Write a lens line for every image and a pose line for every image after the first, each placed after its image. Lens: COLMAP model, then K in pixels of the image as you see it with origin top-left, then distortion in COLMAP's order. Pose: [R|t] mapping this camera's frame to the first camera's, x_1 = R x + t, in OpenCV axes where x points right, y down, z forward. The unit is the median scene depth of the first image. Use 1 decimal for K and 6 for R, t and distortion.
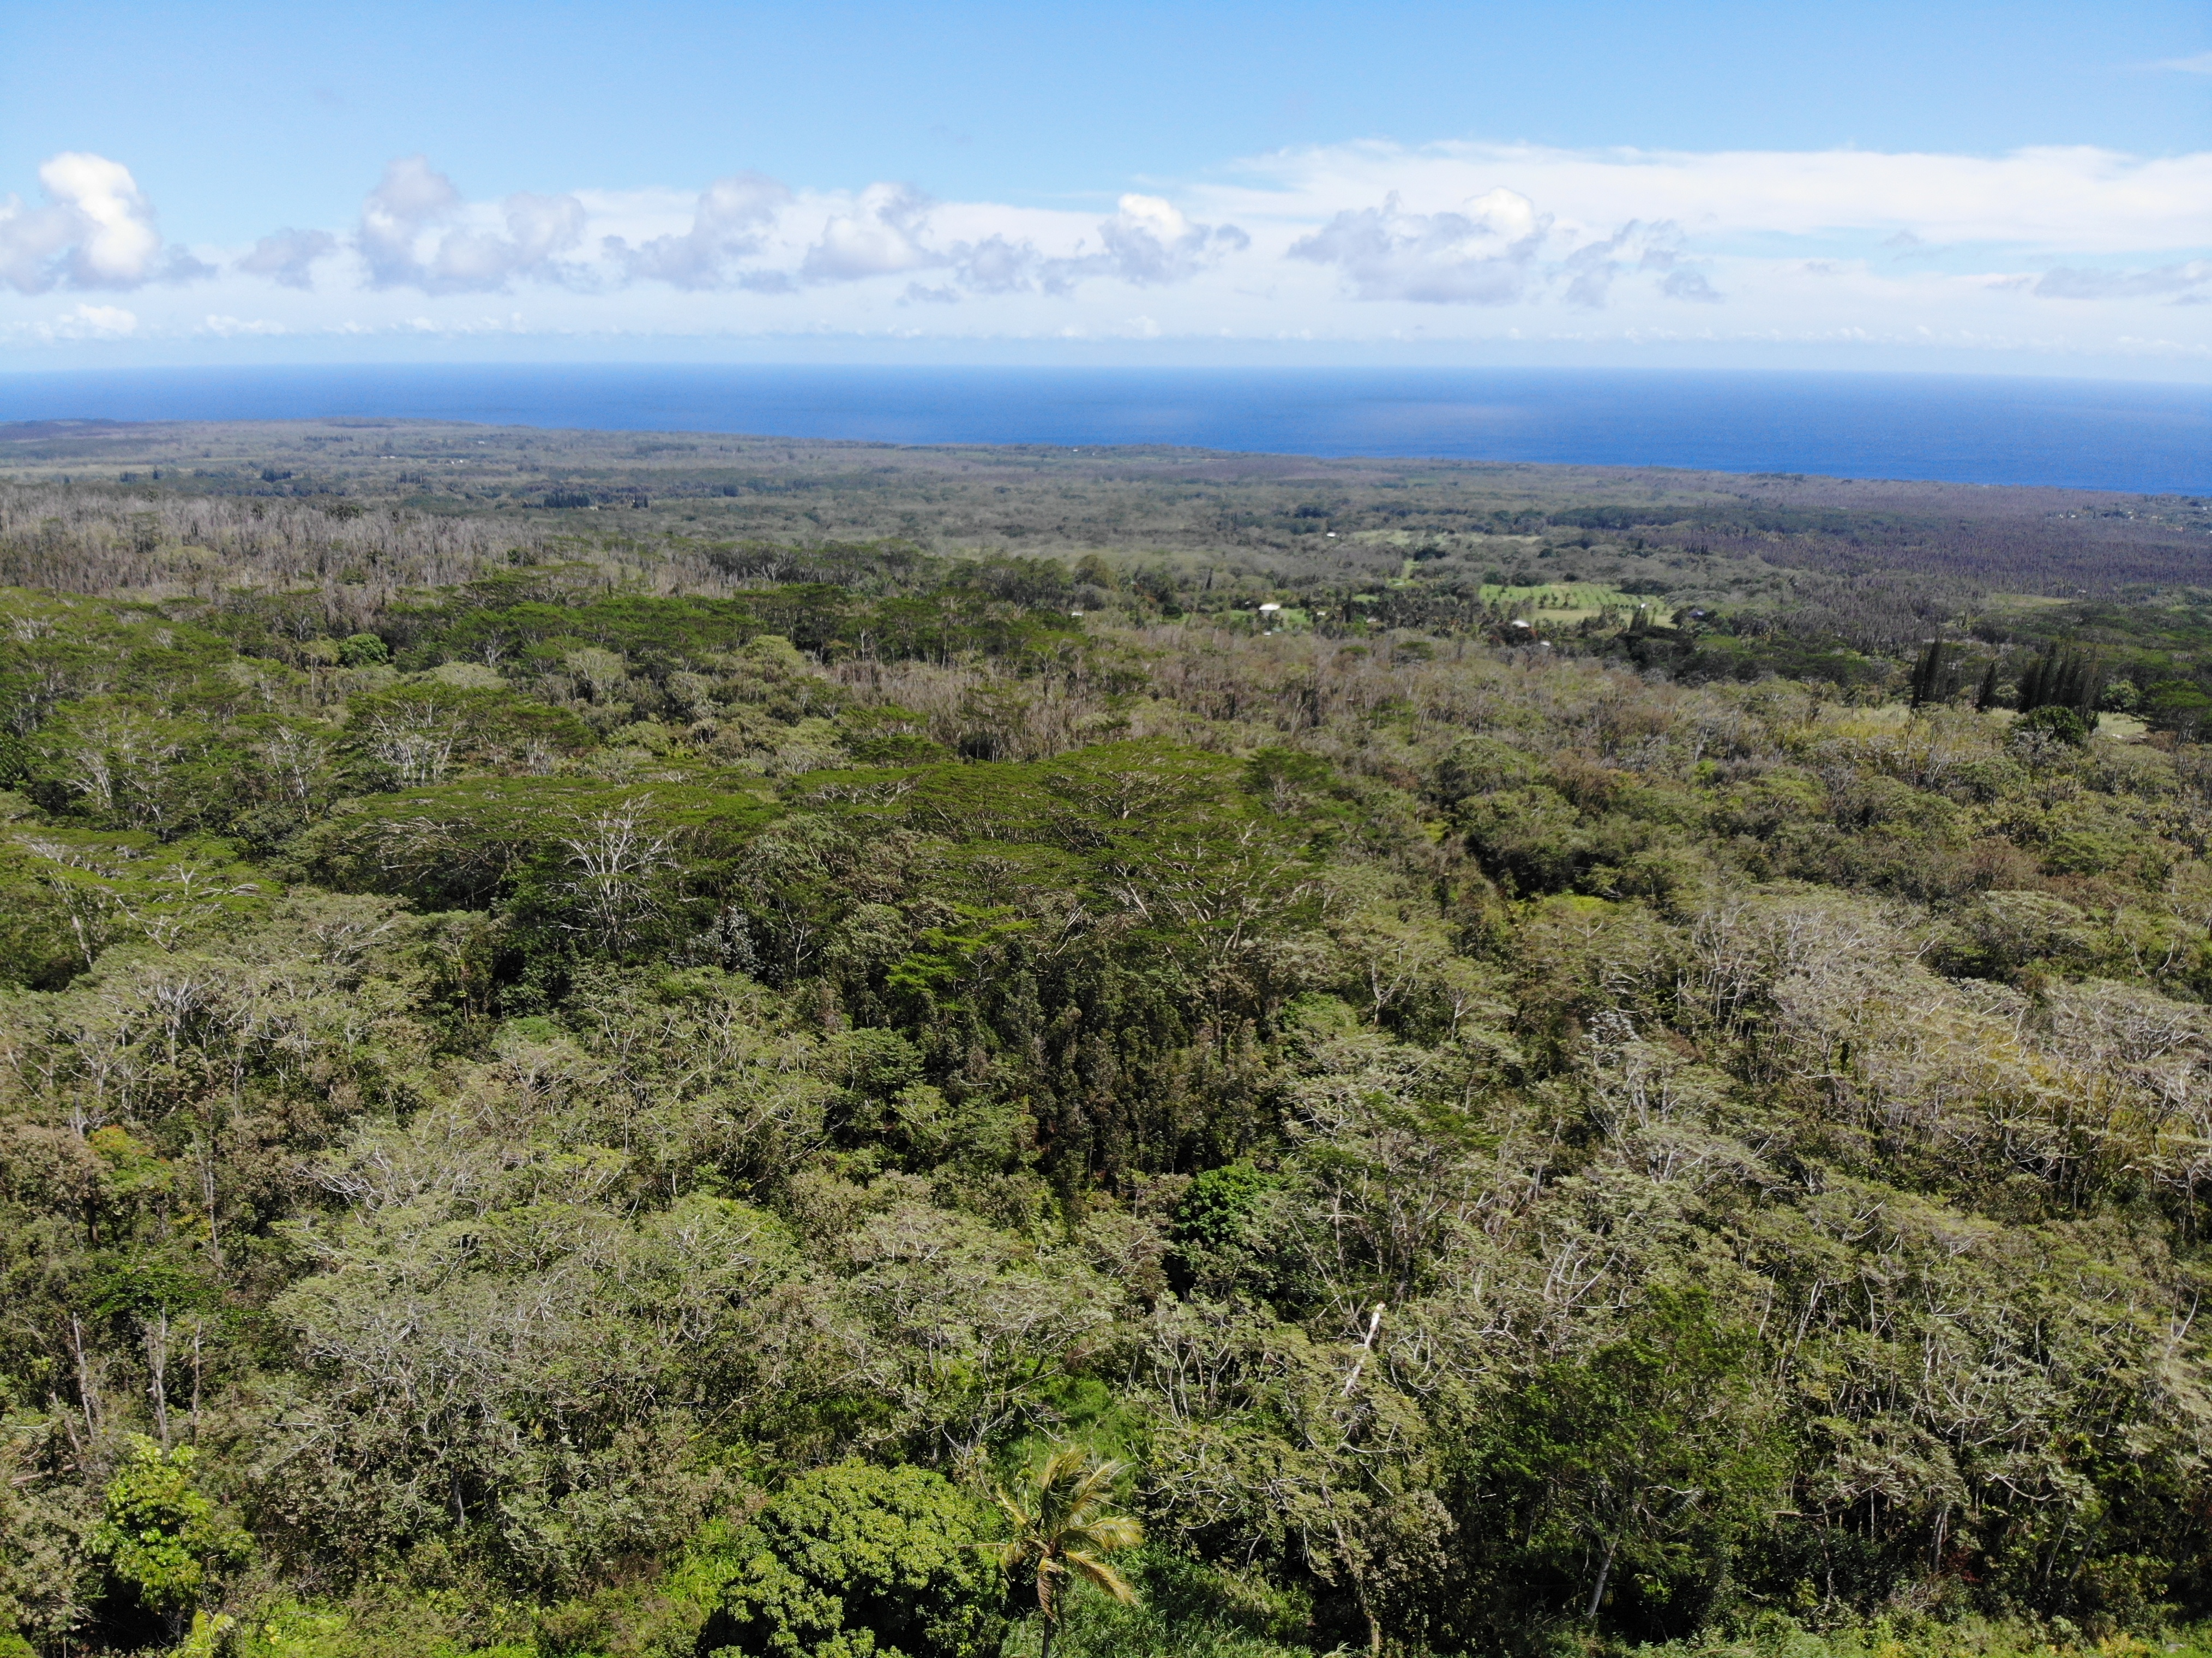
lens RADIAL K [[1593.4, 0, 1081.3], [0, 1593.4, 880.4], [0, 0, 1]] dist [0.035626, -0.131973]
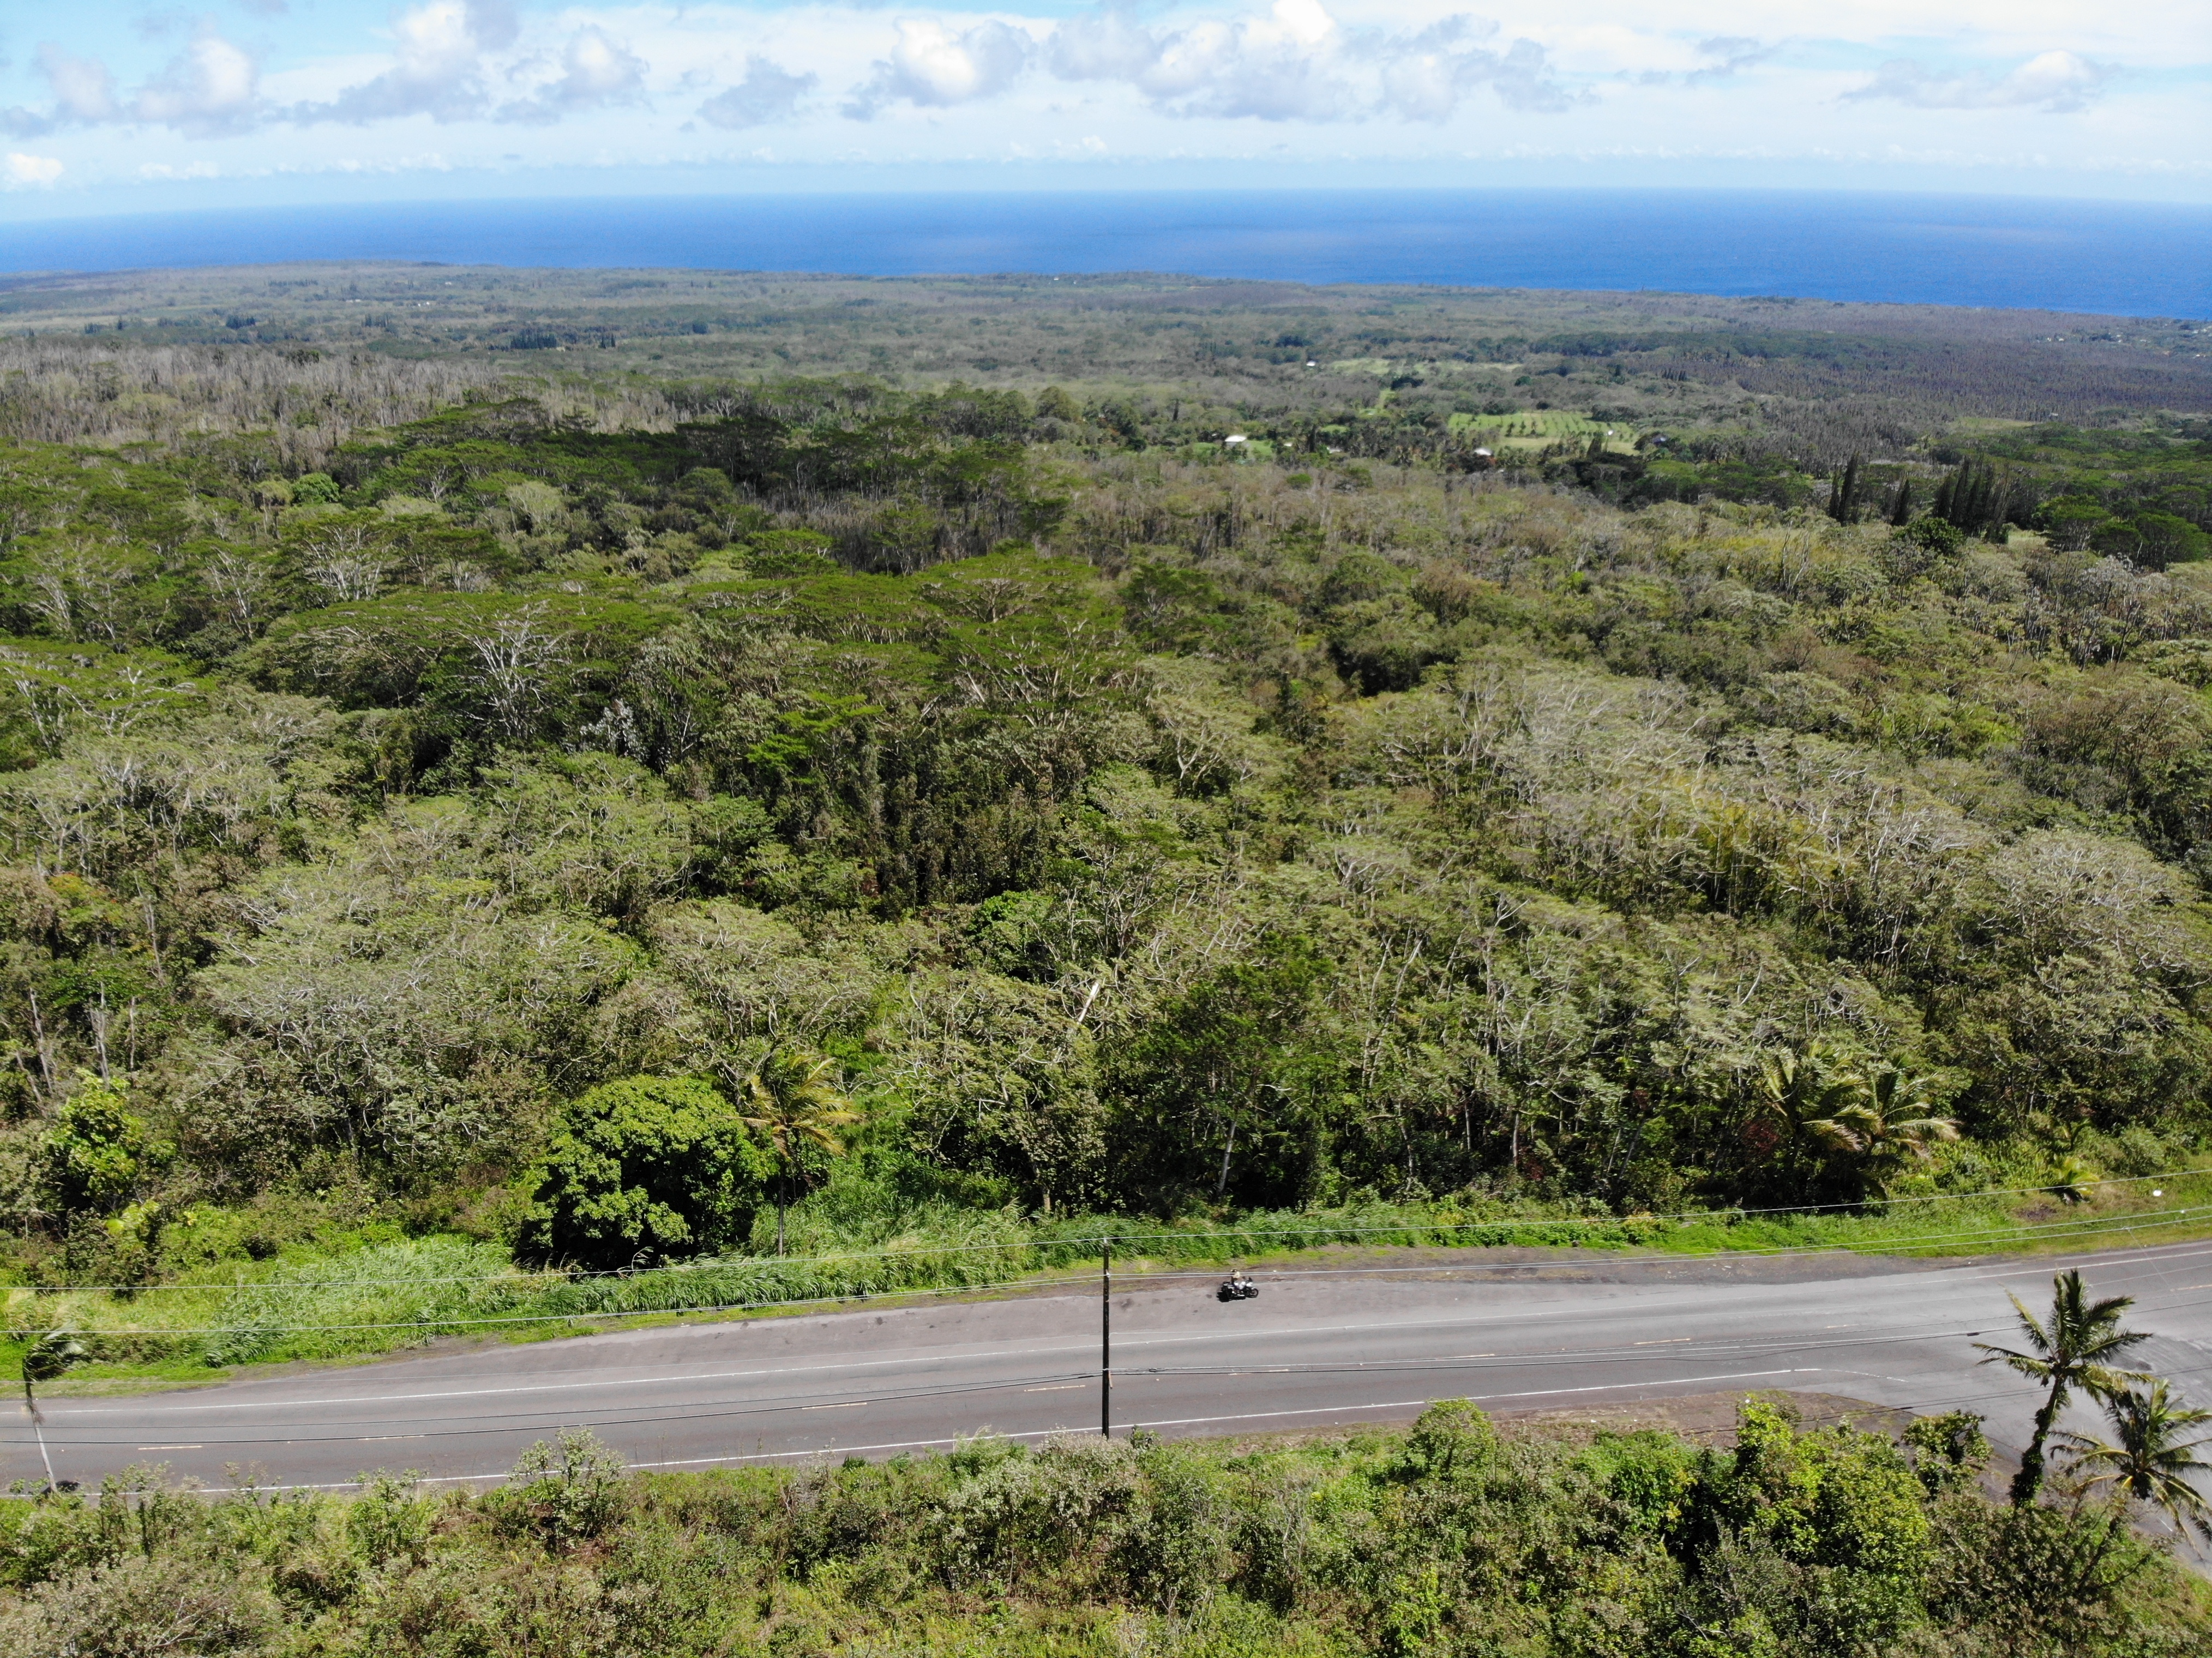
lens RADIAL K [[1593.4, 0, 1086.9], [0, 1593.4, 866.7], [0, 0, 1]] dist [0.035626, -0.131973]
pose [[0.999854, -0.016084, 0.005701, 0.070280], [0.015517, 0.995964, 0.088406, 0.027691], [-0.007100, -0.088305, 0.996068, -0.091439]]
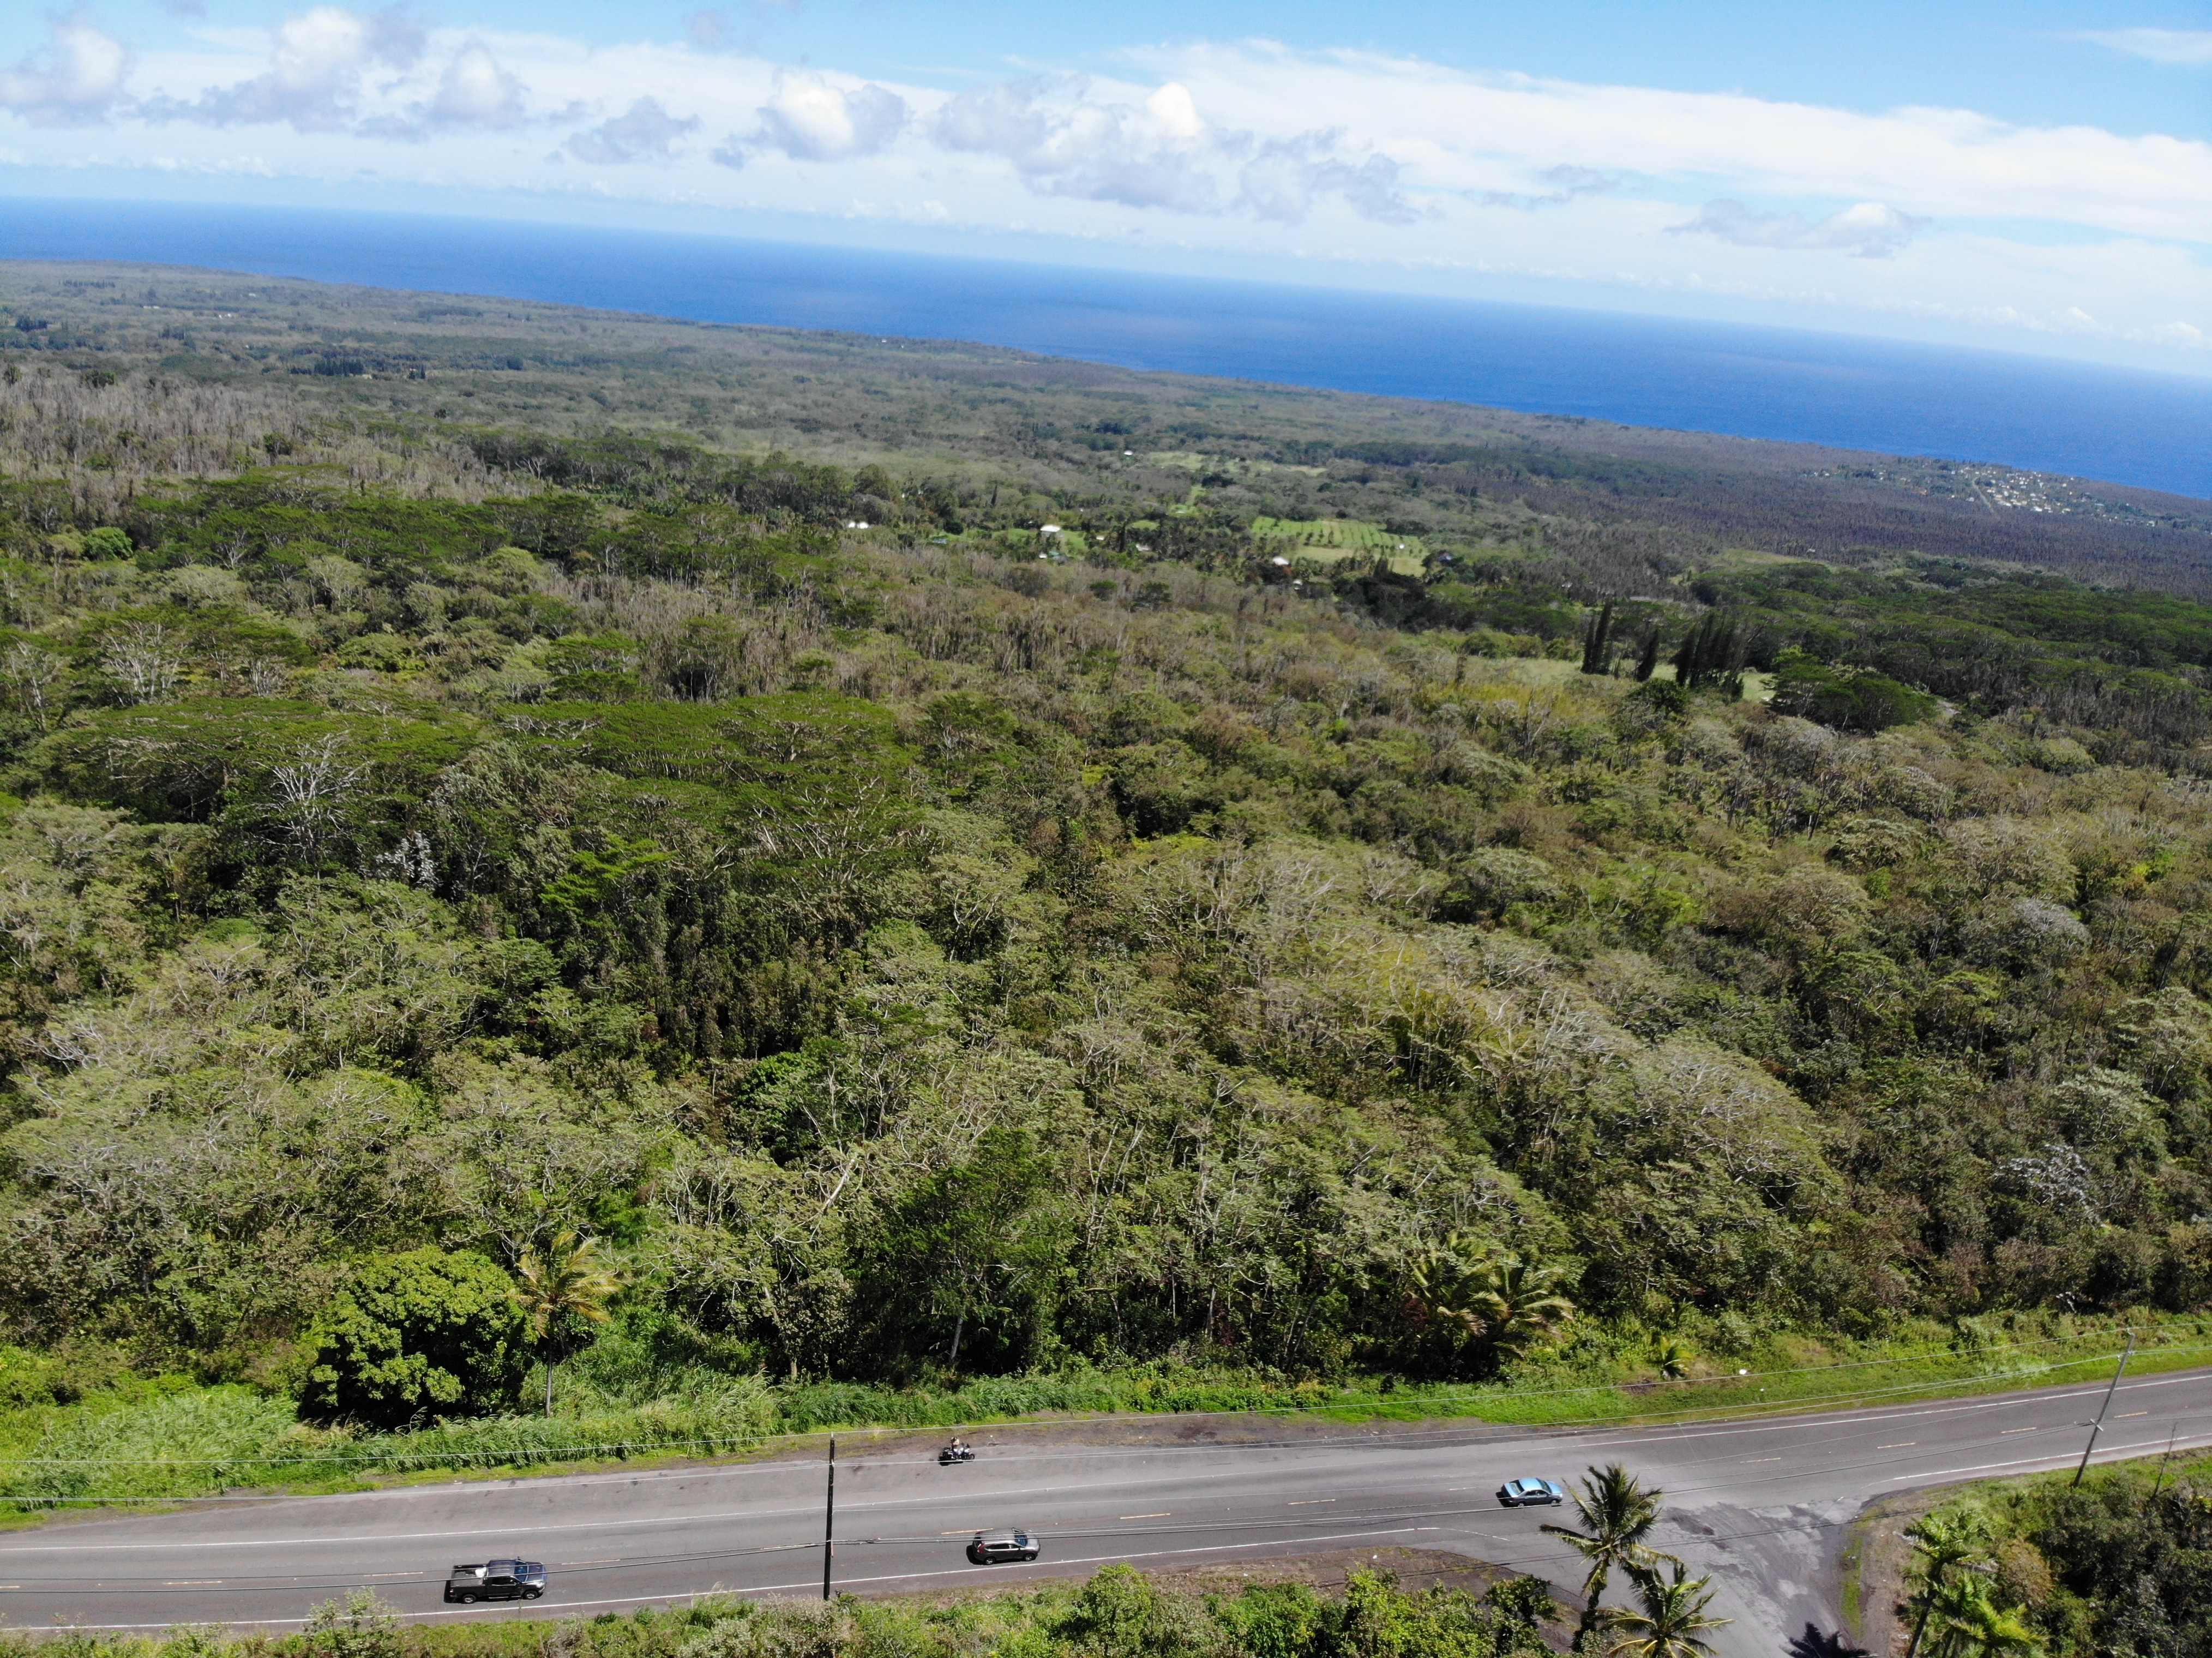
lens RADIAL K [[1593.4, 0, 1089.5], [0, 1593.4, 858.8], [0, 0, 1]] dist [0.035626, -0.131973]
pose [[0.990935, 0.032842, 0.130266, 0.080932], [-0.038852, 0.998281, 0.043871, -0.022050], [-0.128602, -0.048534, 0.990508, -0.152828]]
